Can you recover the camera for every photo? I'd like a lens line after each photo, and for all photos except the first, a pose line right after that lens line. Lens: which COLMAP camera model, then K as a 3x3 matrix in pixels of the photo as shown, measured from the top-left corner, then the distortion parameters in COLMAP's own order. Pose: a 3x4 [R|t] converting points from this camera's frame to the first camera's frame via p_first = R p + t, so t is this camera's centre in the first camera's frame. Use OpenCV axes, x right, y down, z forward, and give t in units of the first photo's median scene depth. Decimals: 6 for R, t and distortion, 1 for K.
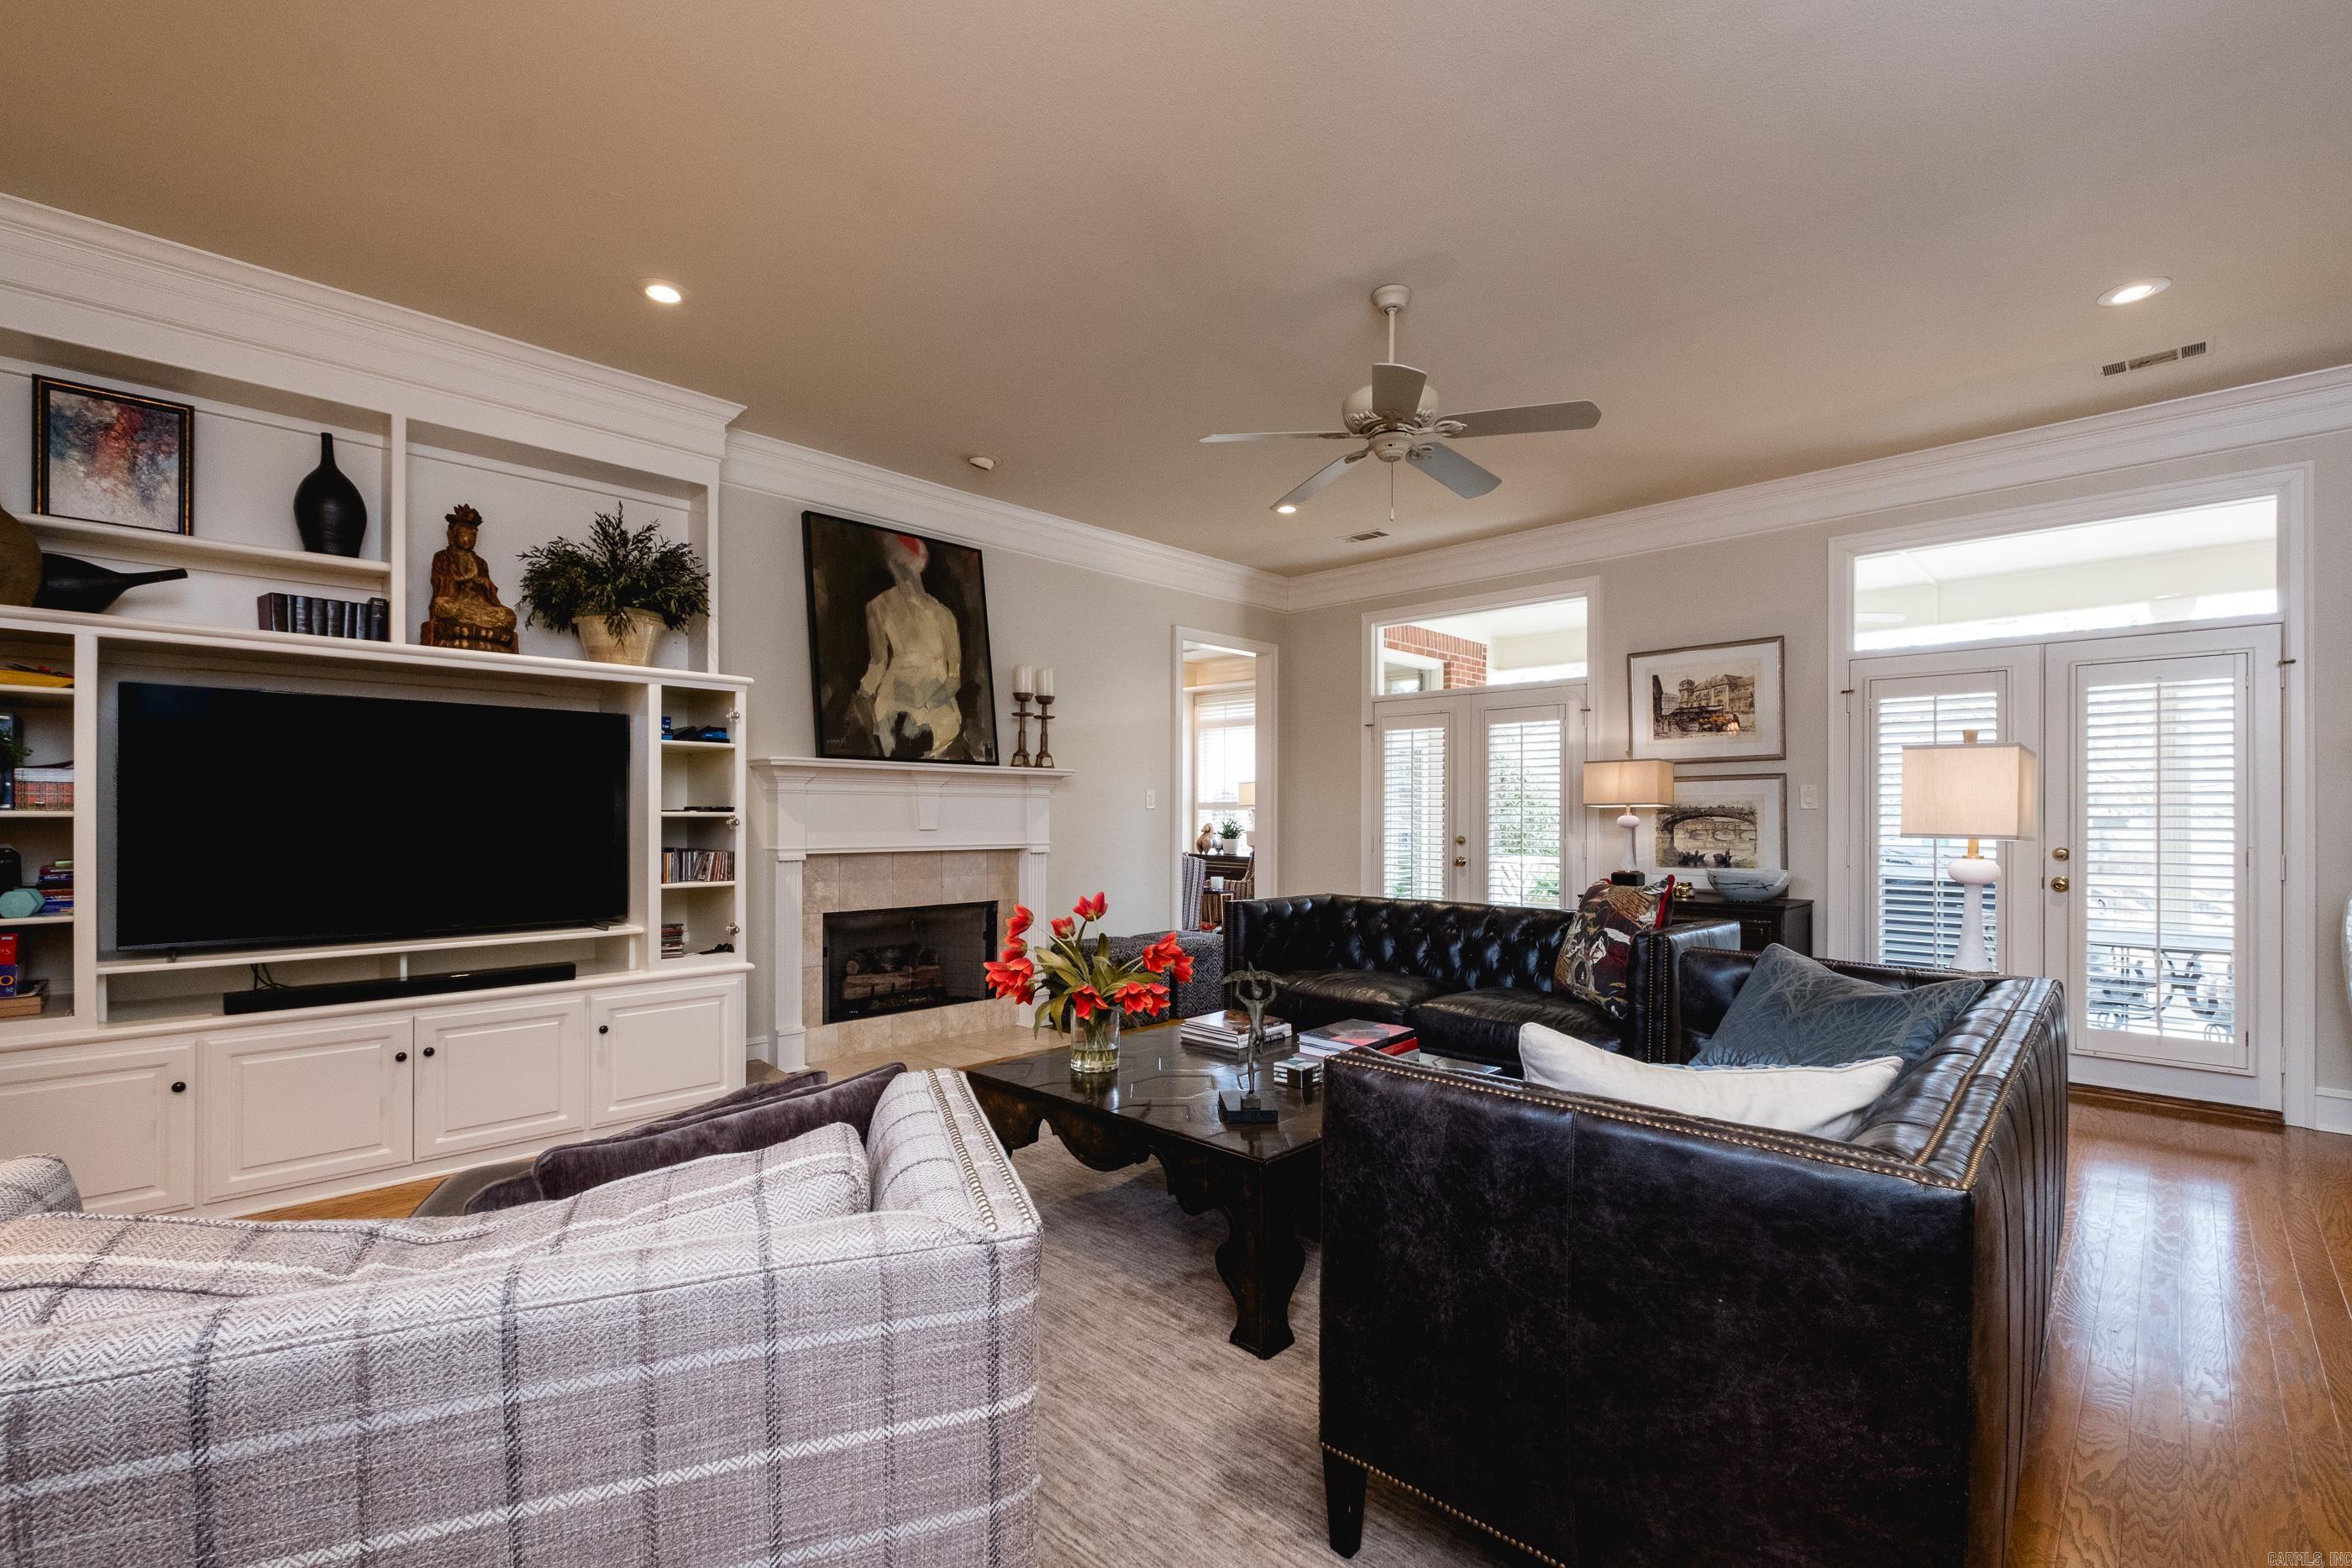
lens RADIAL K [[1025.3, 0, 1164.2], [0, 1025.3, 813.8], [0, 0, 1]] dist [0.000431, -0.003809]
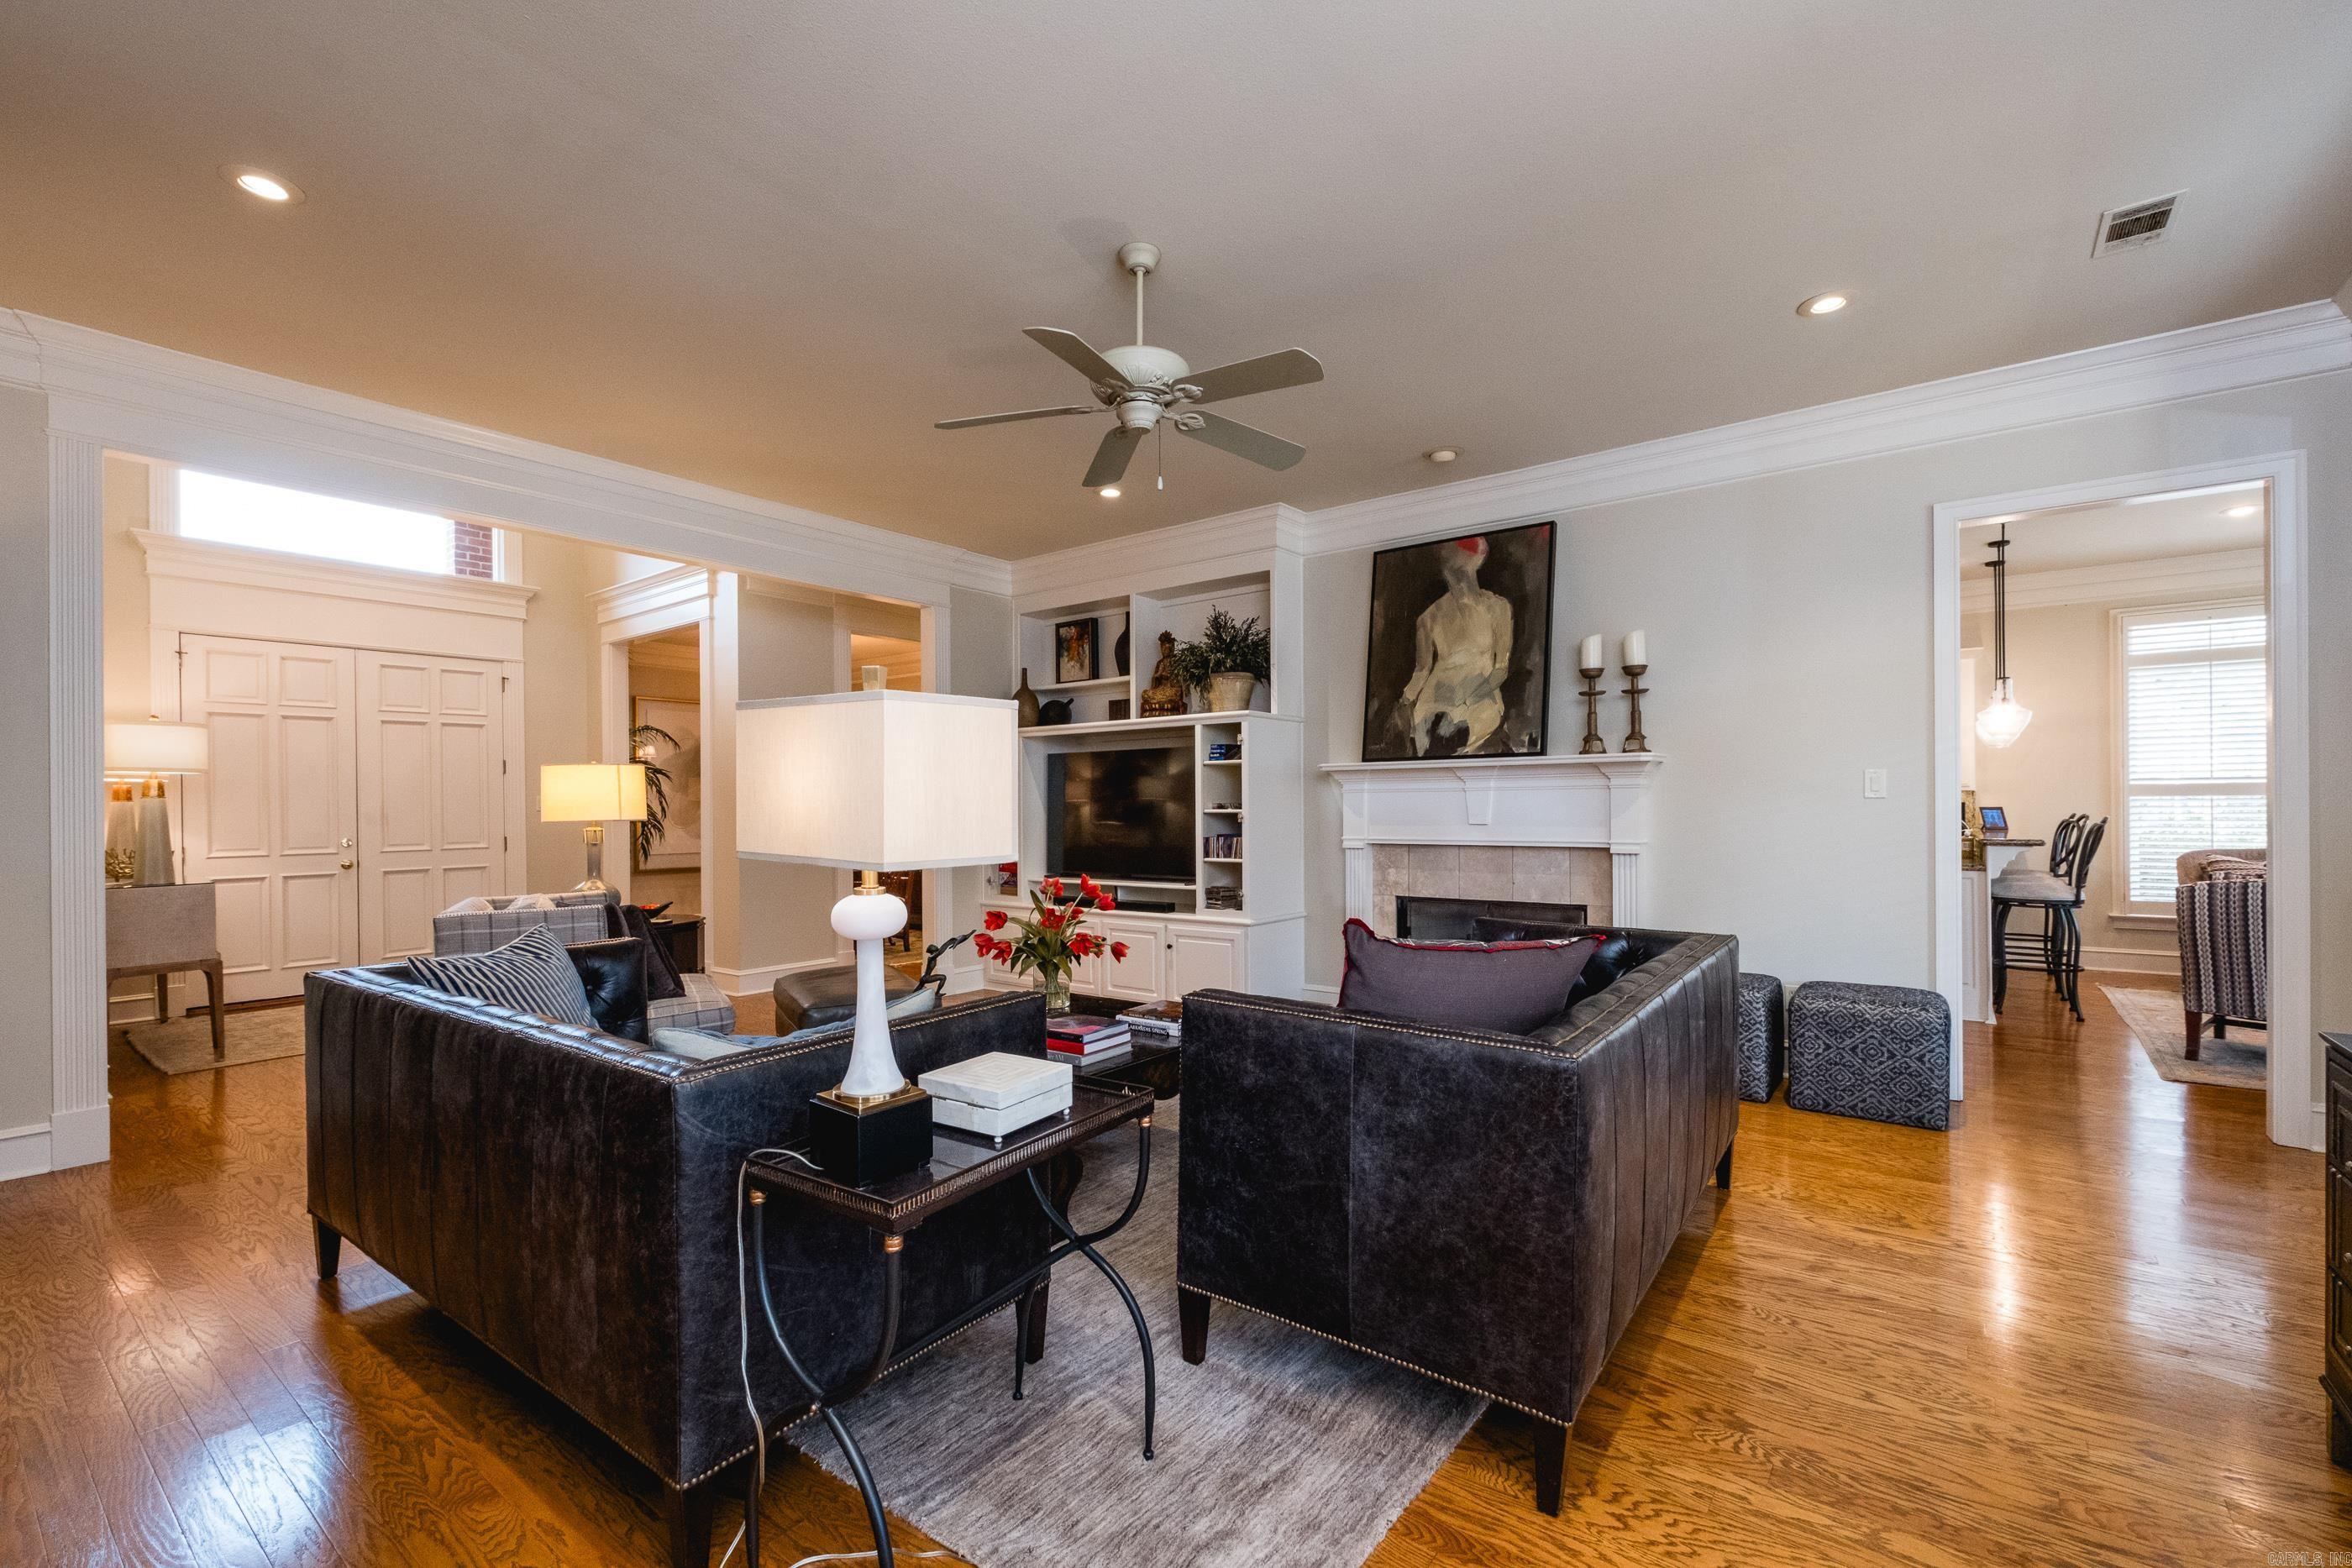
lens RADIAL K [[1025.3, 0, 1164.2], [0, 1025.3, 813.8], [0, 0, 1]] dist [0.000431, -0.003809]
pose [[0.110580, 0.004648, -0.993856, 0.760337], [0.012057, 0.999909, 0.006017, -0.004528], [0.993794, -0.012648, 0.110514, 0.597116]]
